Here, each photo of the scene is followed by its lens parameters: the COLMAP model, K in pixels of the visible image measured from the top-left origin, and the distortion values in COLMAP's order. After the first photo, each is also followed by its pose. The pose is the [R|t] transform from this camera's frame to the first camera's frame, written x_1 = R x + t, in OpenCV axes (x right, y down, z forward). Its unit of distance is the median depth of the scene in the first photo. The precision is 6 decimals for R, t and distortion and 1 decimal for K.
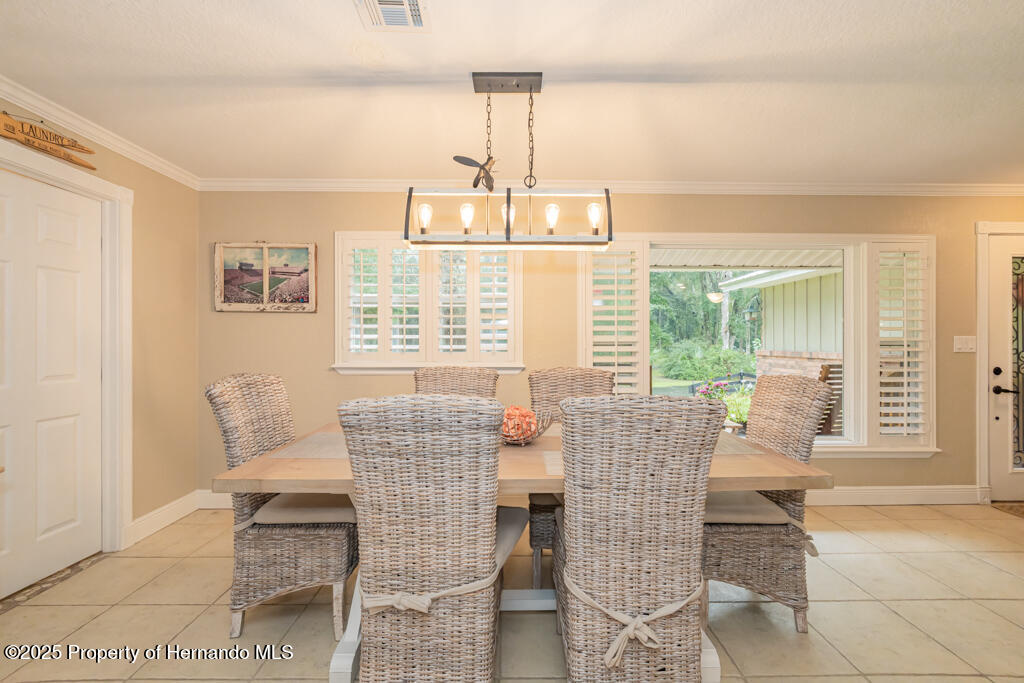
lens RADIAL K [[435.3, 0, 511.8], [0, 435.3, 344.3], [0, 0, 1]] dist [-0.000954, -0.000143]
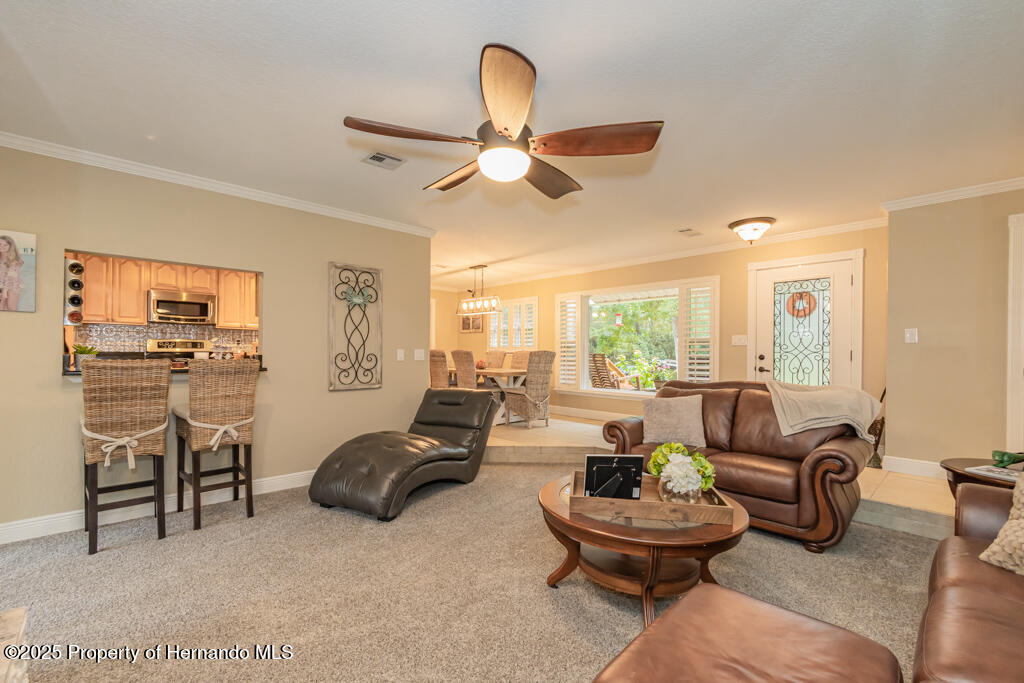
lens RADIAL K [[435.3, 0, 511.8], [0, 435.3, 344.3], [0, 0, 1]] dist [-0.000954, -0.000143]
pose [[0.687470, -0.008447, -0.726164, 1.638667], [-0.007679, 0.999792, -0.018899, 0.050887], [0.726172, 0.018569, 0.687262, -0.727989]]
